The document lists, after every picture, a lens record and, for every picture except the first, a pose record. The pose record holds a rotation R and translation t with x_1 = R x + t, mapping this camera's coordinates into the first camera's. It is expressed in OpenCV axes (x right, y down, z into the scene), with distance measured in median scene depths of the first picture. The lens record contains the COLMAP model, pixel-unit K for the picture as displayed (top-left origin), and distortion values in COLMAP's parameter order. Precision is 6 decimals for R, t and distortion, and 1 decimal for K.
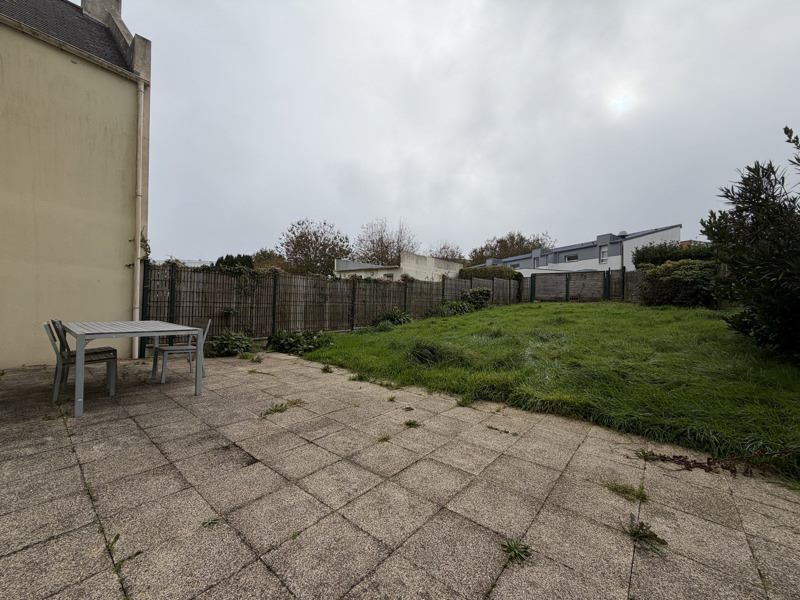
lens RADIAL K [[315.8, 0, 398.5], [0, 315.8, 301.5], [0, 0, 1]] dist [-0.002012, 0.000053]
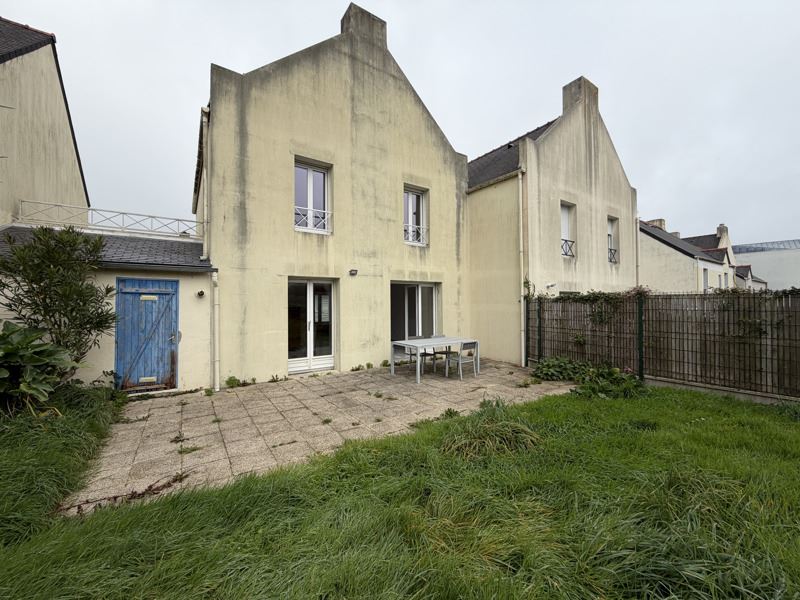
lens RADIAL K [[315.8, 0, 398.5], [0, 315.8, 301.5], [0, 0, 1]] dist [-0.002012, 0.000053]
pose [[-0.267800, -0.030739, -0.962984, 1.302103], [0.002704, 0.999463, -0.032656, -0.124309], [0.963471, -0.011349, -0.267573, 1.588630]]
